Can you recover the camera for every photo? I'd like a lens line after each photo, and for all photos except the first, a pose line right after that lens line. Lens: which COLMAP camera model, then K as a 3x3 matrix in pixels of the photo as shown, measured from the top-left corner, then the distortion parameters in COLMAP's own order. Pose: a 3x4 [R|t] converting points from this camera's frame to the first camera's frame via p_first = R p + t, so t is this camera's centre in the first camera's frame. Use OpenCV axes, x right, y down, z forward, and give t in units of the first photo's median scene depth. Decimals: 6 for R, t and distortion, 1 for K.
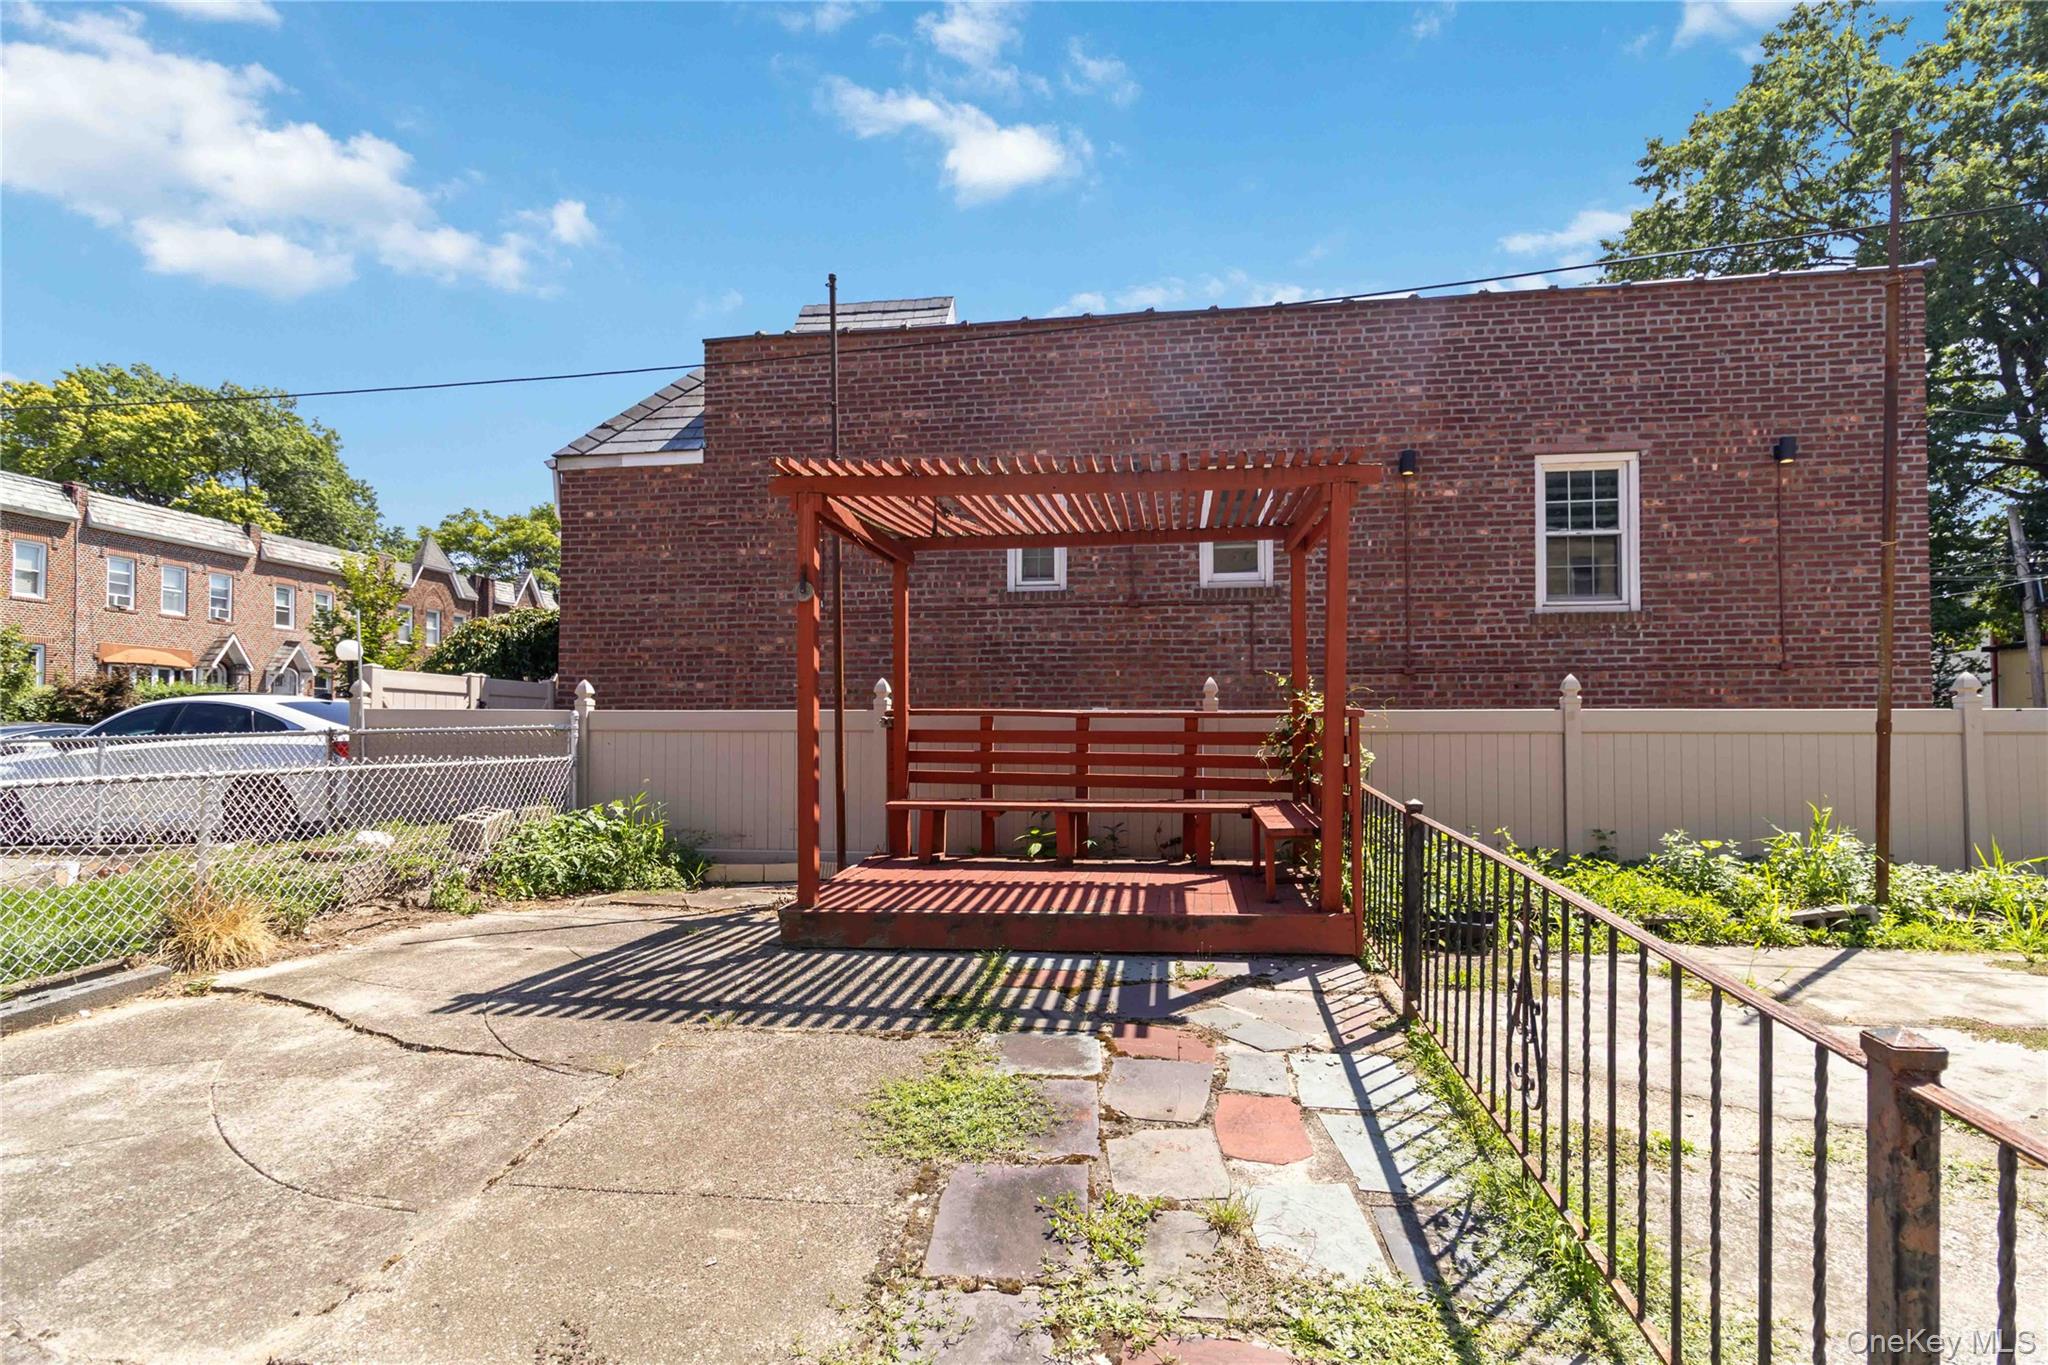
lens RADIAL K [[985.3, 0, 1056.3], [0, 985.3, 711.7], [0, 0, 1]] dist [0.005226, 0.001183]
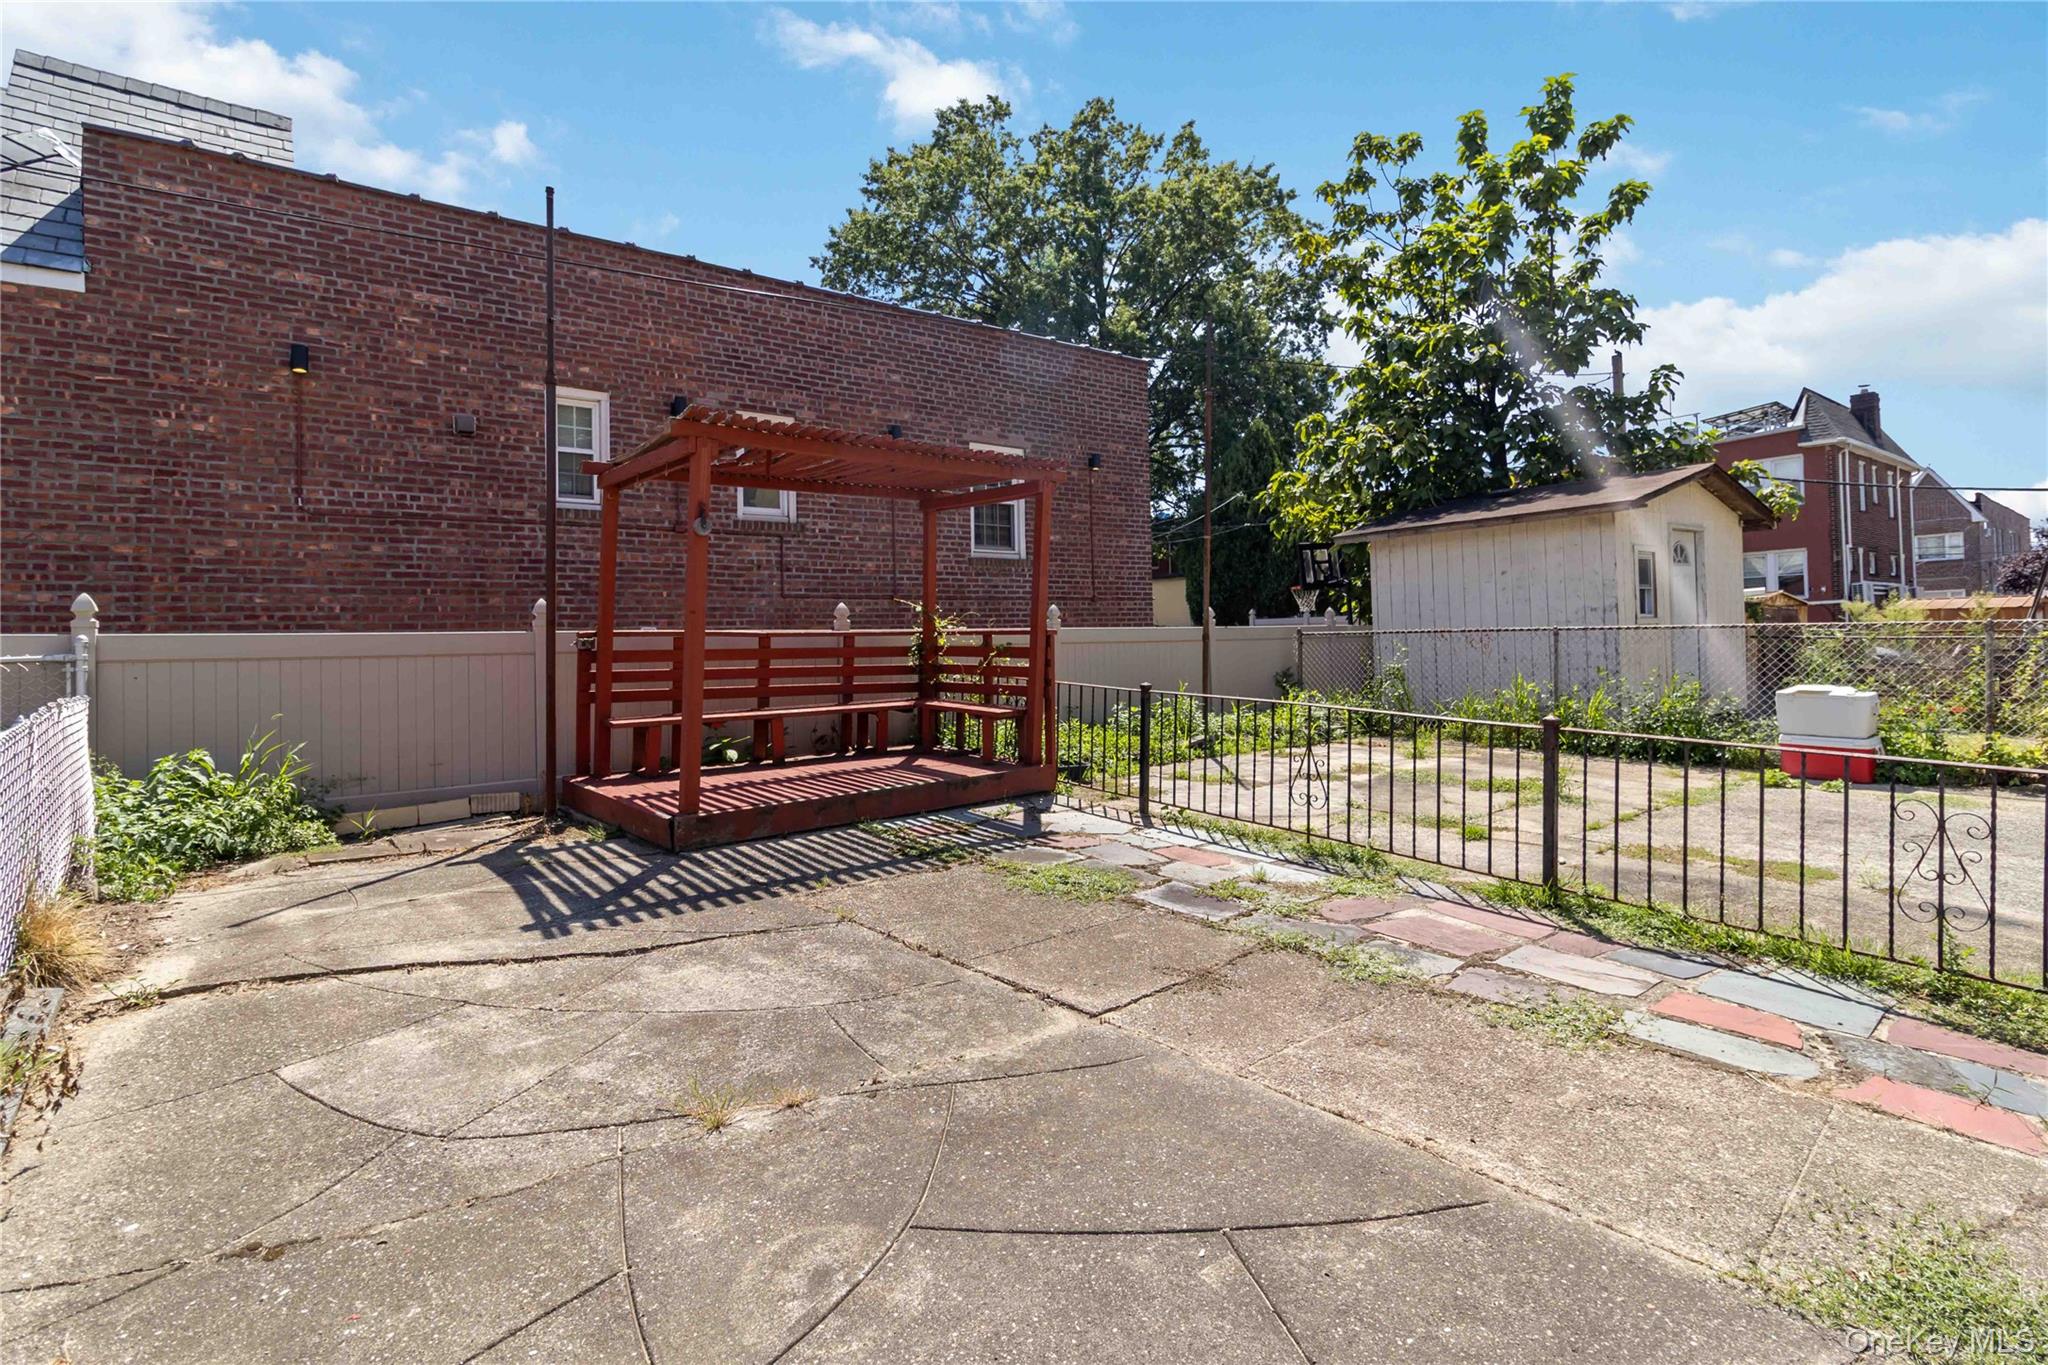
lens RADIAL K [[985.3, 0, 1061.6], [0, 985.3, 630.1], [0, 0, 1]] dist [0.005226, 0.001183]
pose [[0.680913, -0.006460, 0.732336, -0.428688], [0.002401, 0.999975, 0.006589, -0.006677], [-0.732361, -0.002728, 0.680912, -0.028593]]
